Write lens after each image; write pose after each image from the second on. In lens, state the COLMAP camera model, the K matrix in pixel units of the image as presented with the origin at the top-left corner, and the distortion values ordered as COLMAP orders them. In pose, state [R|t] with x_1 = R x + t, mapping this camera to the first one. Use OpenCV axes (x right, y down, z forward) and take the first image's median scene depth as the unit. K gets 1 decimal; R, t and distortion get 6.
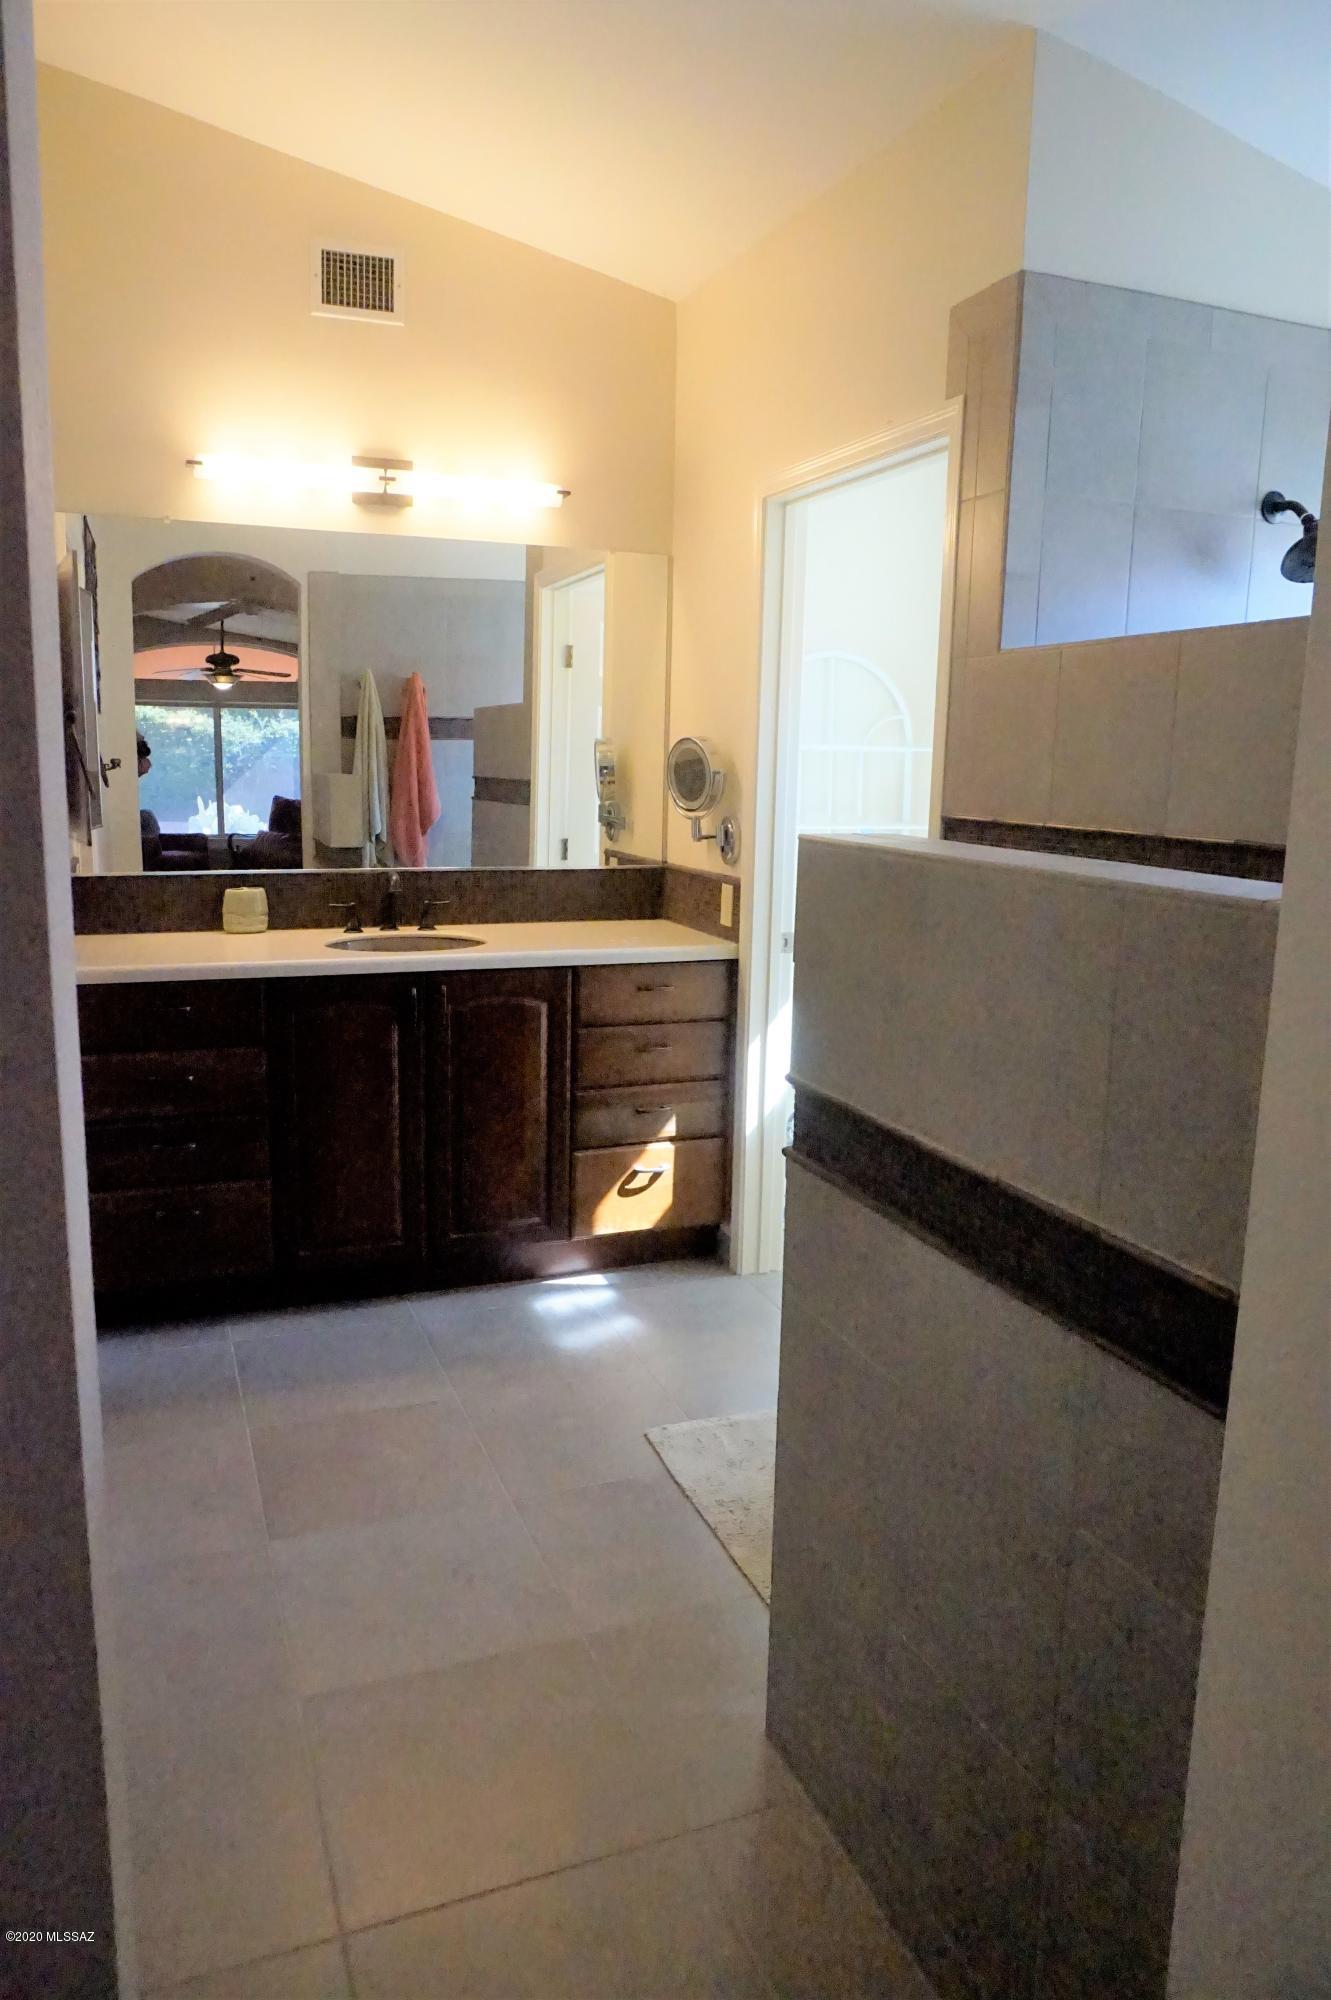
lens RADIAL K [[1355.2, 0, 659.0], [0, 1355.2, 1007.1], [0, 0, 1]] dist [-0.044381, 0.015956]
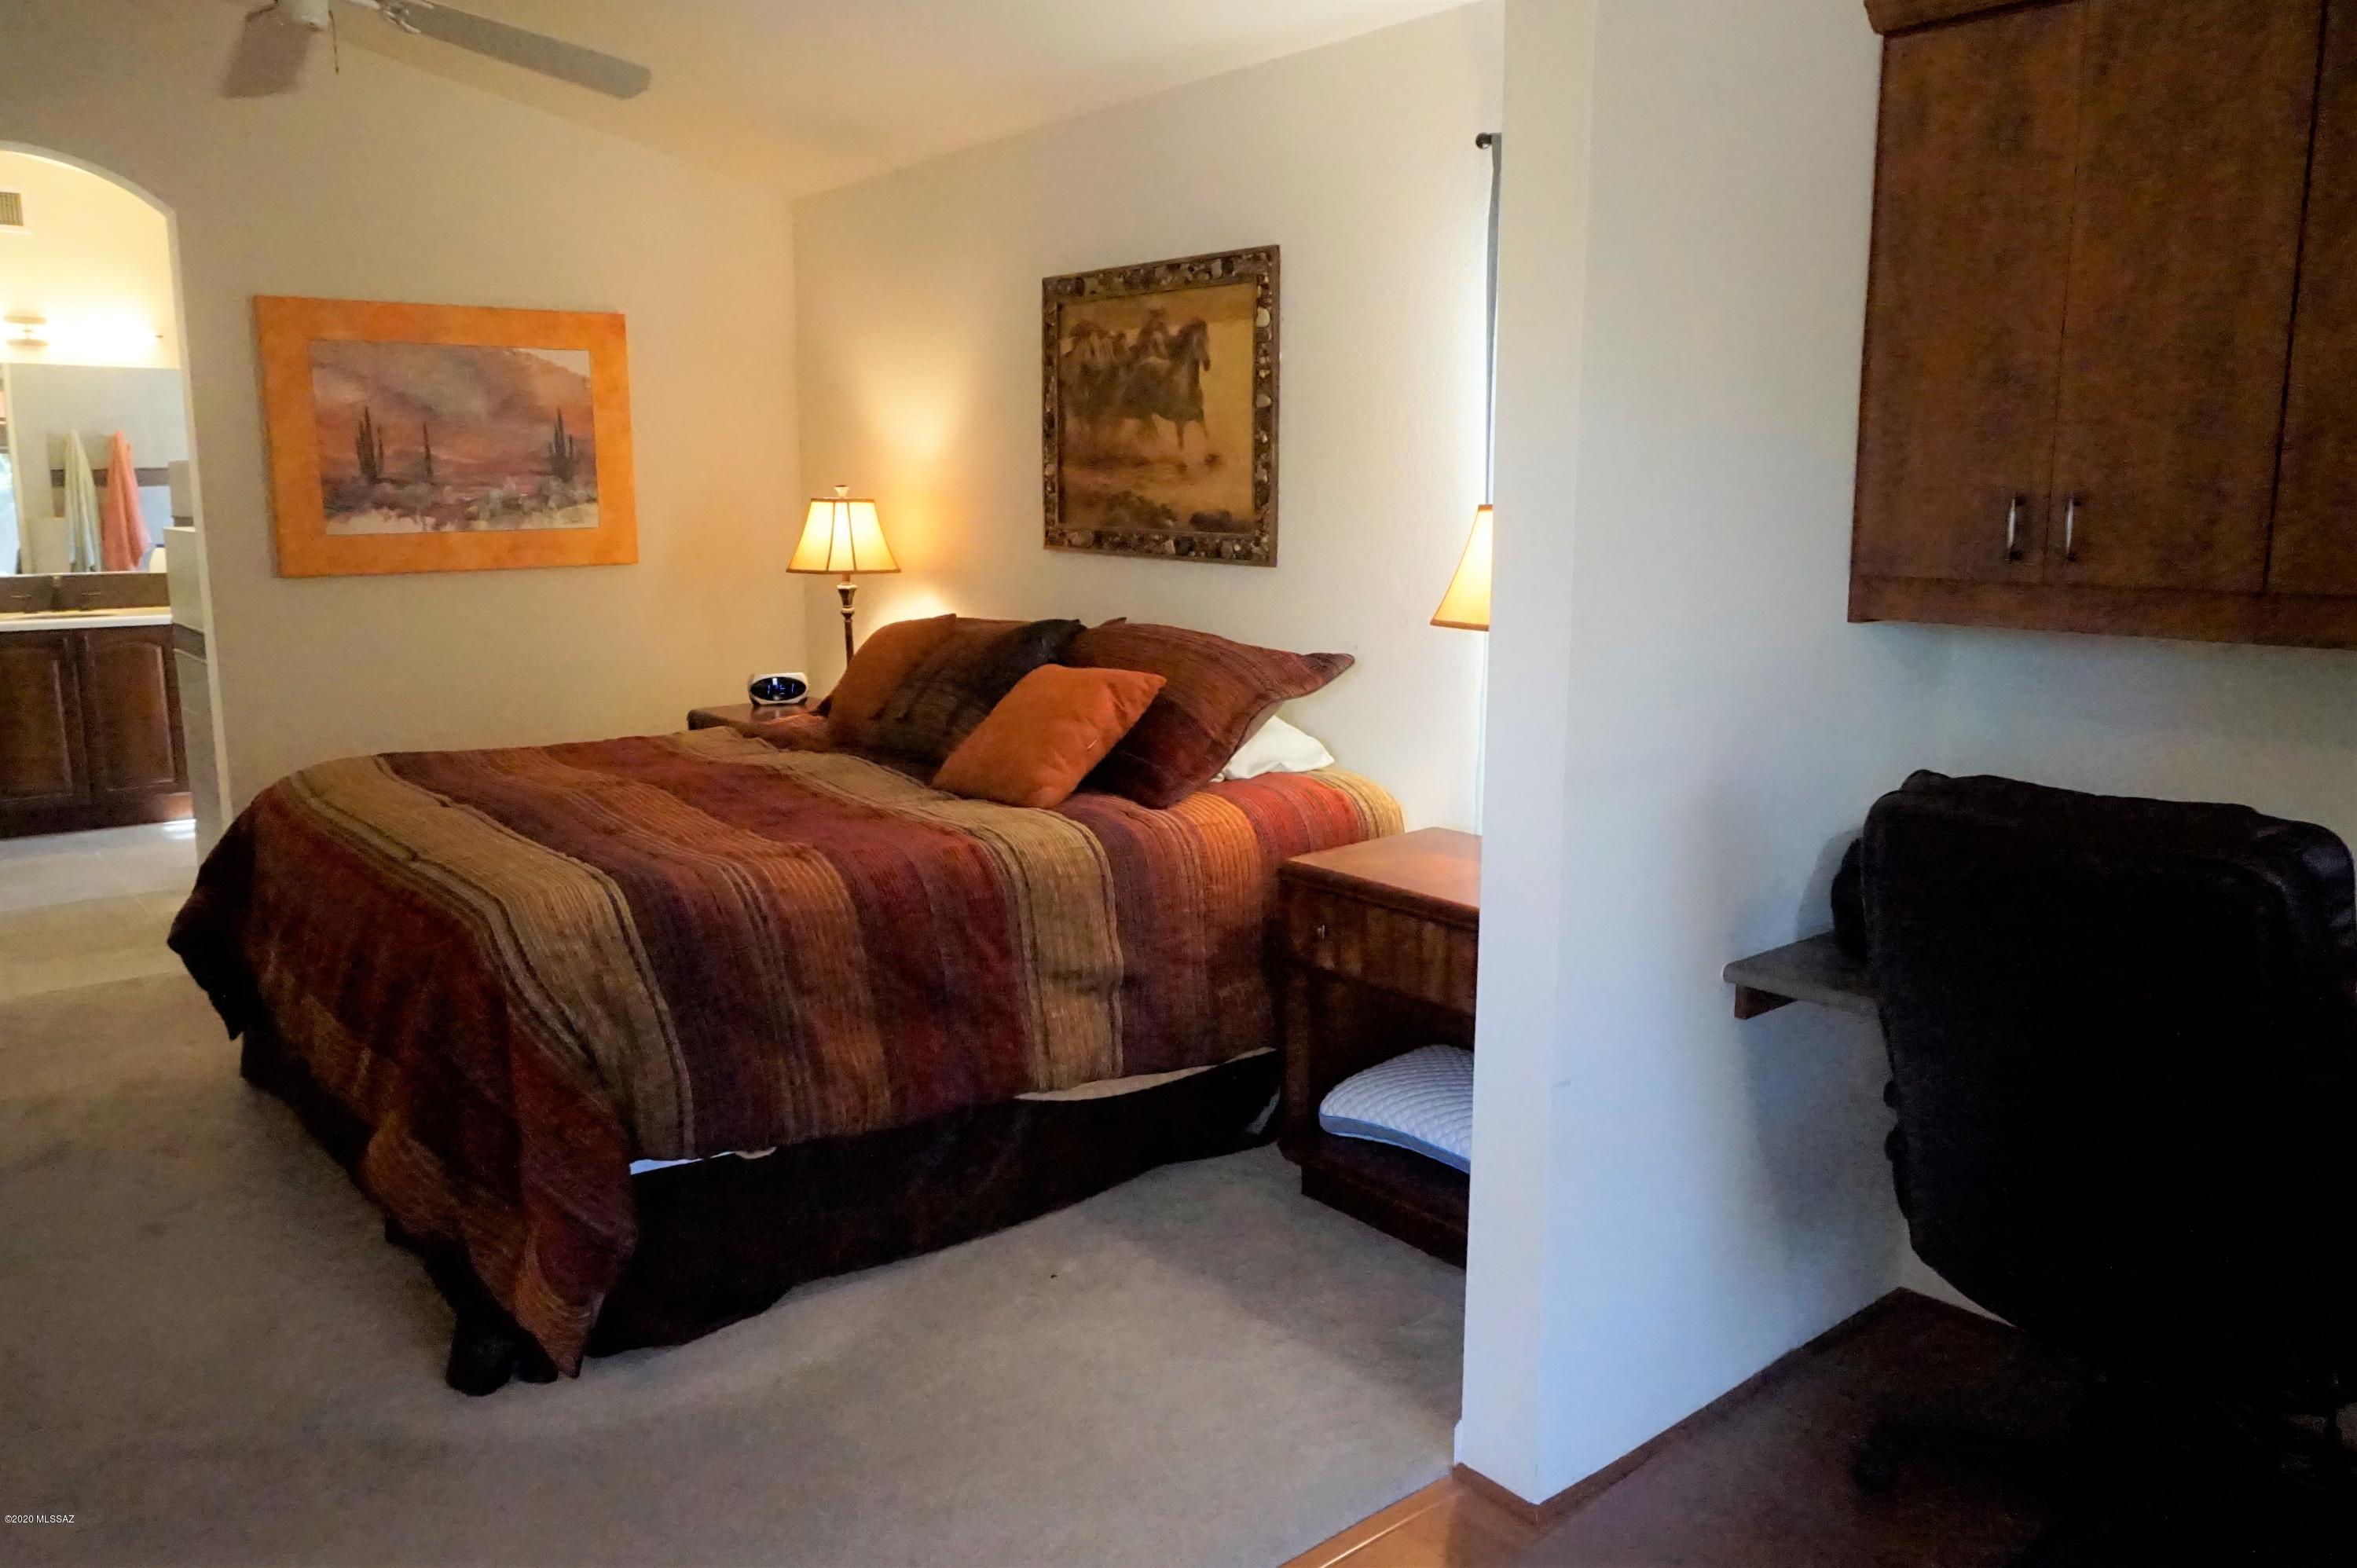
lens RADIAL K [[1597.0, 0, 1167.5], [0, 1597.0, 834.1], [0, 0, 1]] dist [-0.044381, 0.015956]
pose [[0.944768, -0.084137, 0.316755, 0.426275], [0.072939, 0.996225, 0.047068, 0.209014], [-0.319519, -0.021365, 0.947339, -1.171890]]
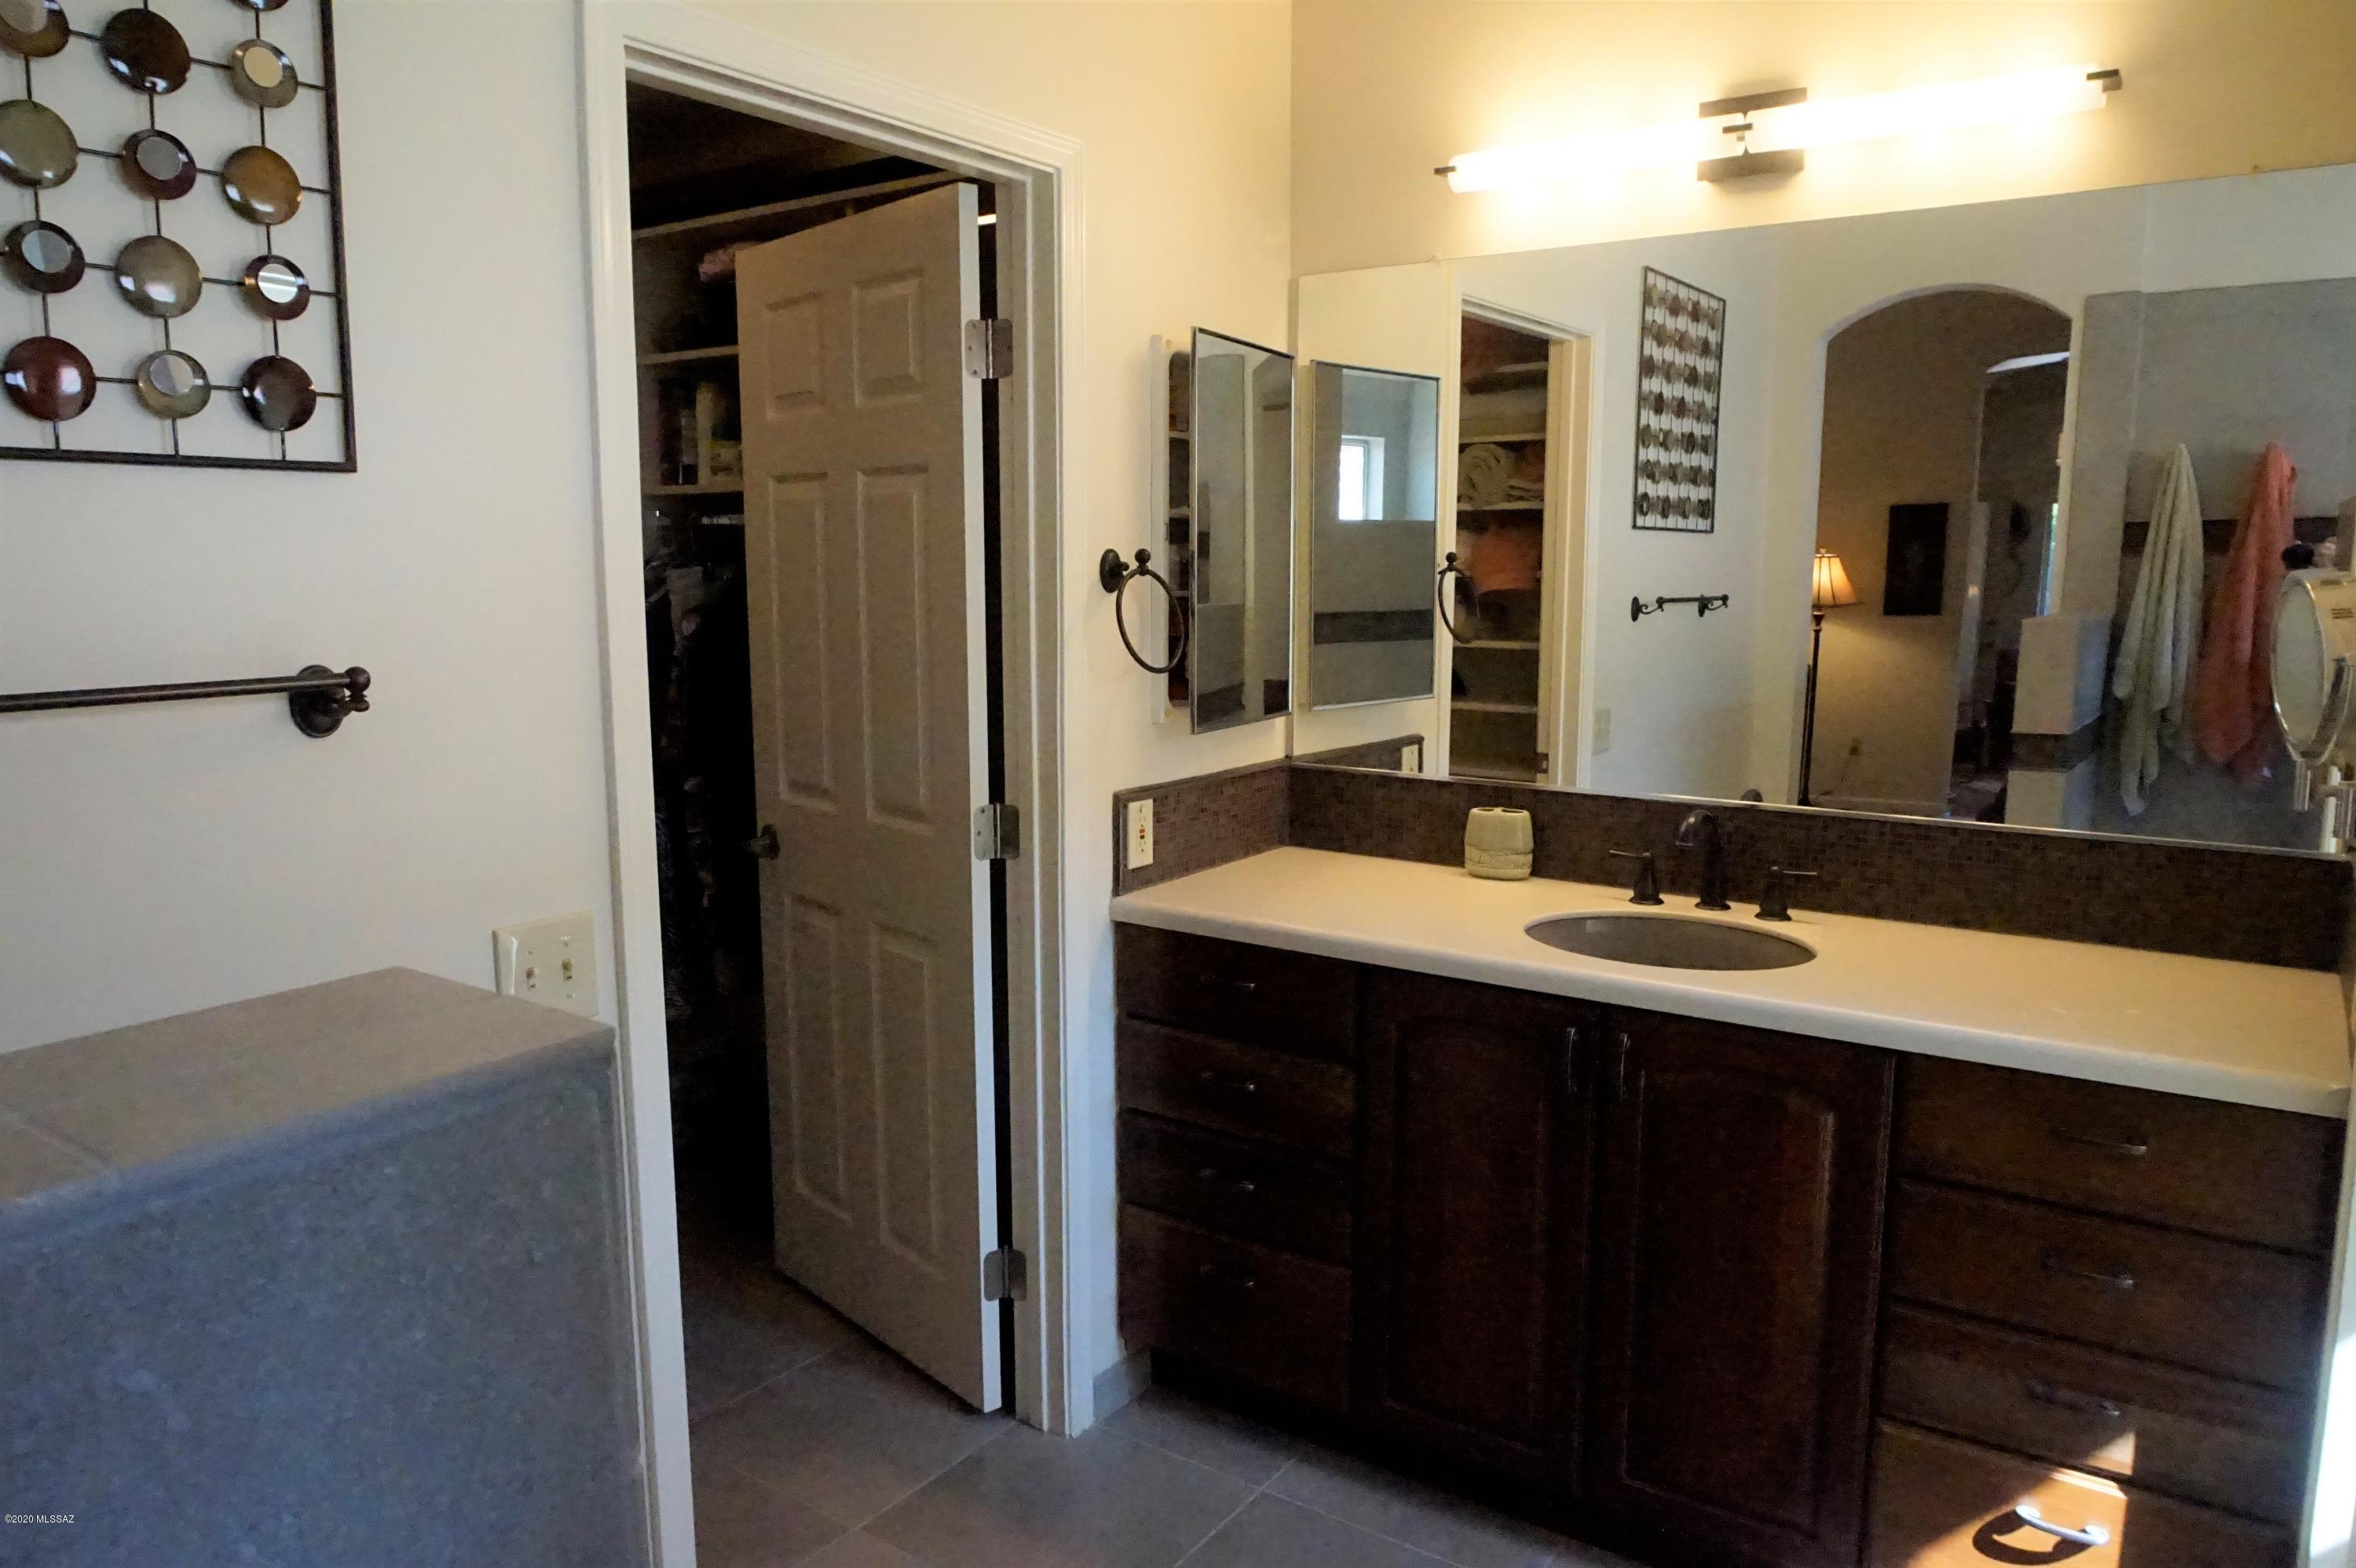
lens RADIAL K [[1596.3, 0, 1188.2], [0, 1596.3, 781.2], [0, 0, 1]] dist [-0.044381, 0.015956]
pose [[0.558634, 0.099806, -0.823388, 0.238247], [-0.138382, 0.990034, 0.026120, -0.100383], [0.817789, 0.099351, 0.566878, 0.441695]]
